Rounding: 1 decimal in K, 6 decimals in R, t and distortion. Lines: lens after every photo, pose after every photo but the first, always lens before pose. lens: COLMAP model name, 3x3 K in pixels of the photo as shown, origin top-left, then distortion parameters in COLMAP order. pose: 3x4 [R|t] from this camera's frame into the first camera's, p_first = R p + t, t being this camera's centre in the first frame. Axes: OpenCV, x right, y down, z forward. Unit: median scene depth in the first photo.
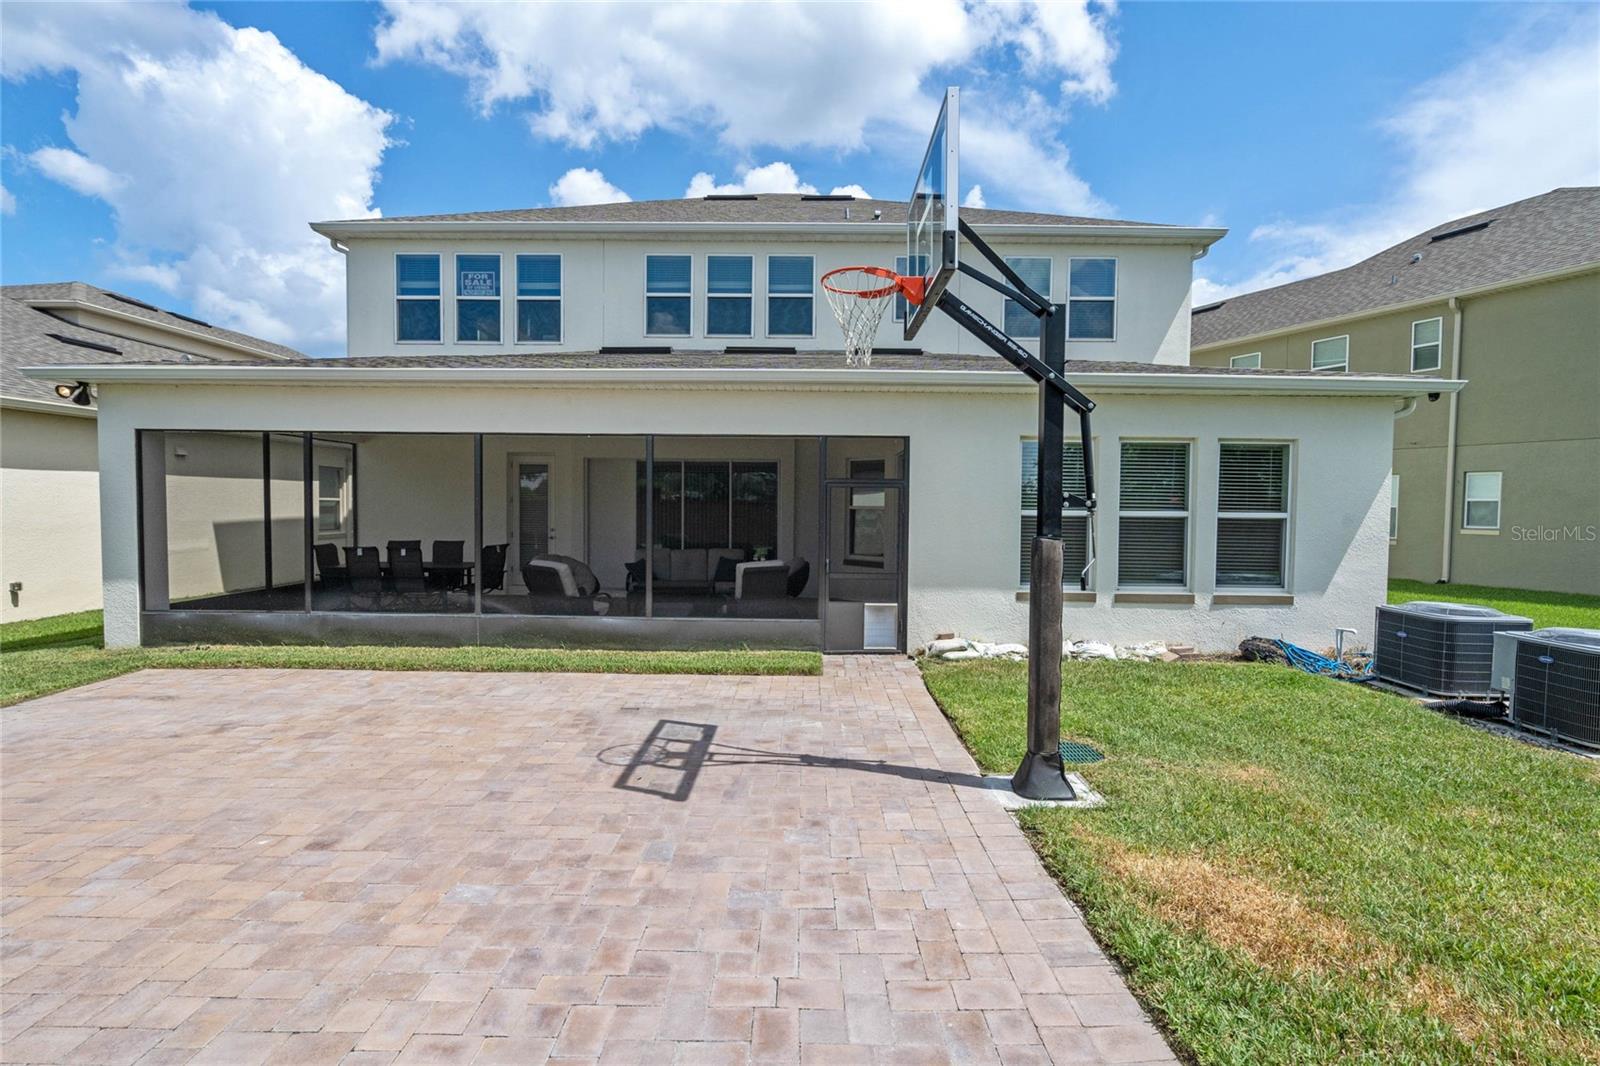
lens RADIAL K [[727.7, 0, 803.9], [0, 727.7, 528.9], [0, 0, 1]] dist [-0.003686, -0.000068]
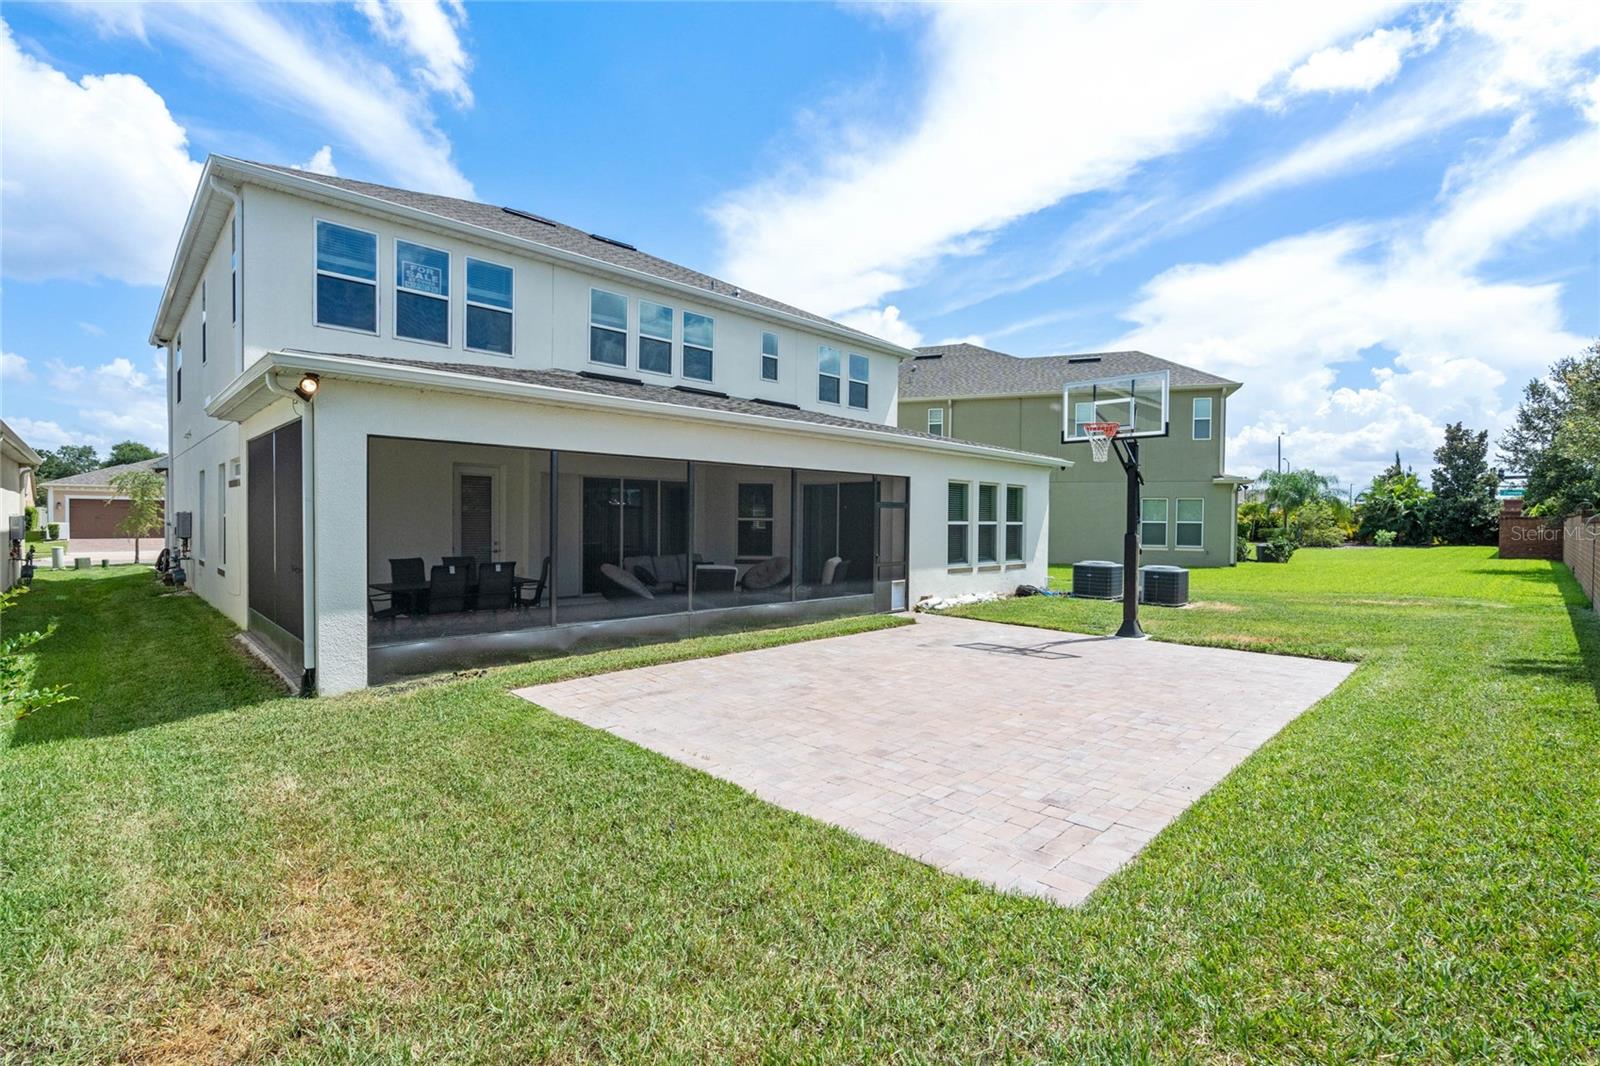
lens RADIAL K [[727.7, 0, 803.9], [0, 727.7, 528.9], [0, 0, 1]] dist [-0.003686, -0.000068]
pose [[0.700757, -0.013423, 0.713274, -0.777516], [0.020226, 0.999795, -0.001055, -0.008901], [-0.713113, 0.015166, 0.700885, 0.015823]]
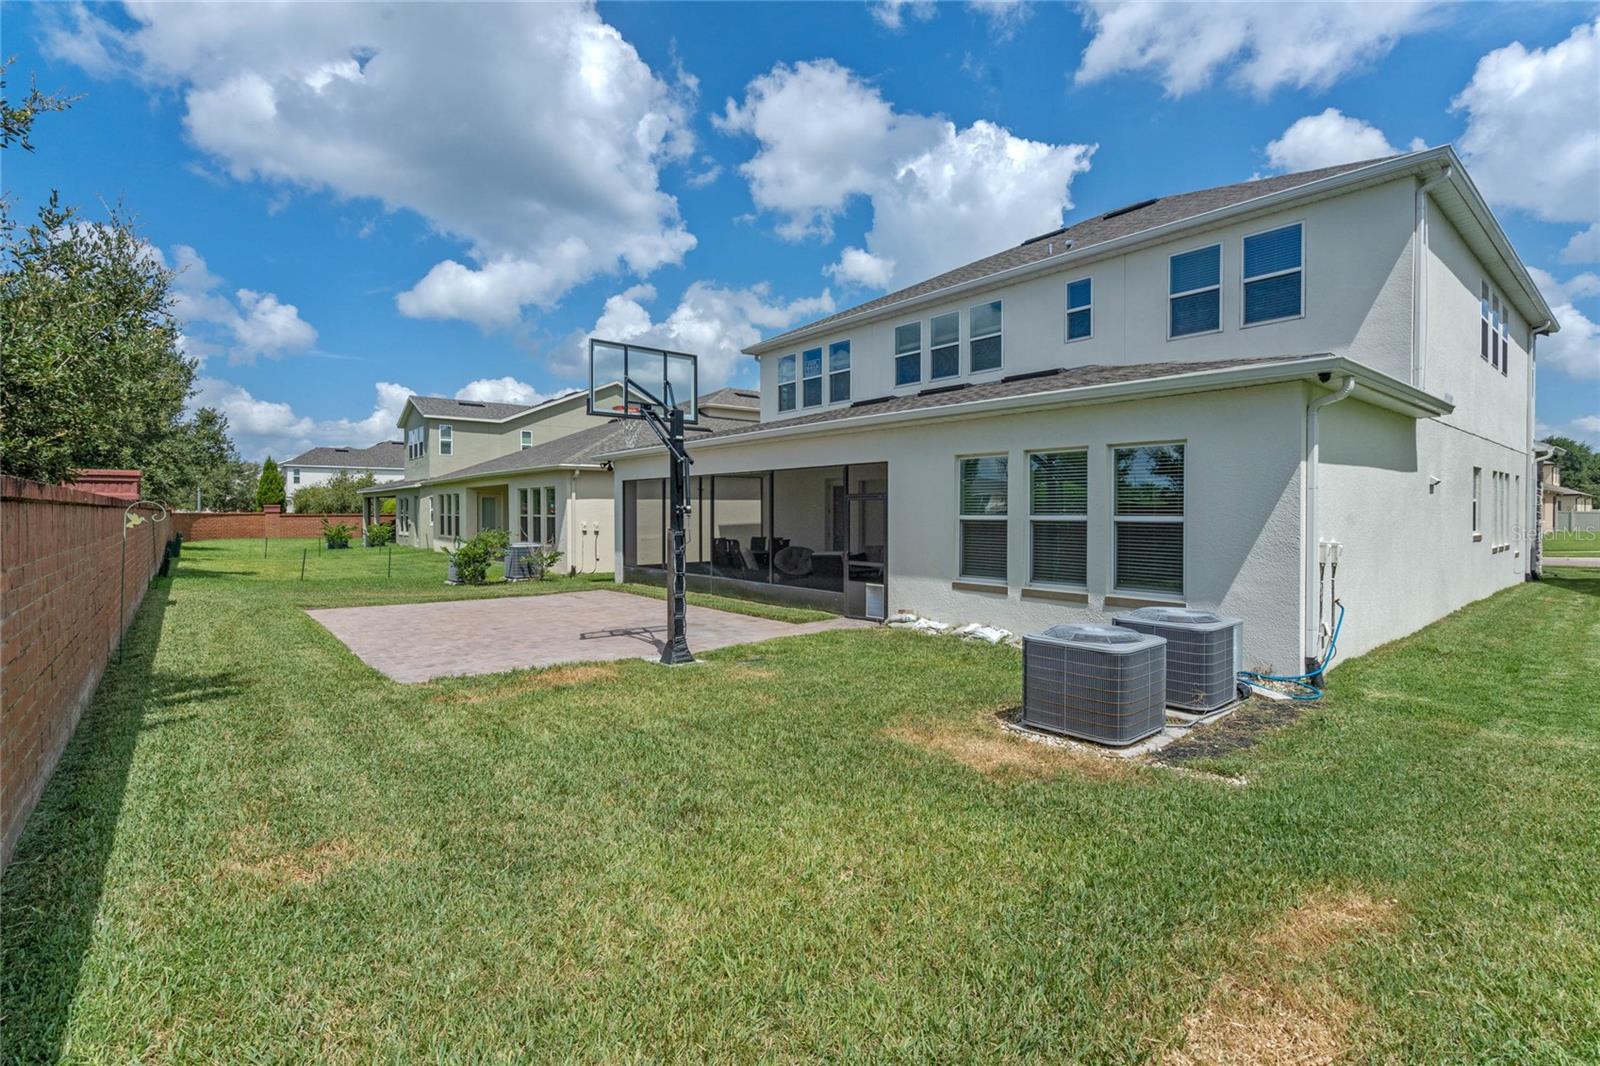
lens RADIAL K [[727.7, 0, 803.9], [0, 727.7, 528.9], [0, 0, 1]] dist [-0.003686, -0.000068]
pose [[0.658028, 0.006501, -0.752965, 0.688551], [-0.017565, 0.999823, -0.006718, 0.006501], [0.752788, 0.017646, 0.658026, -0.001921]]
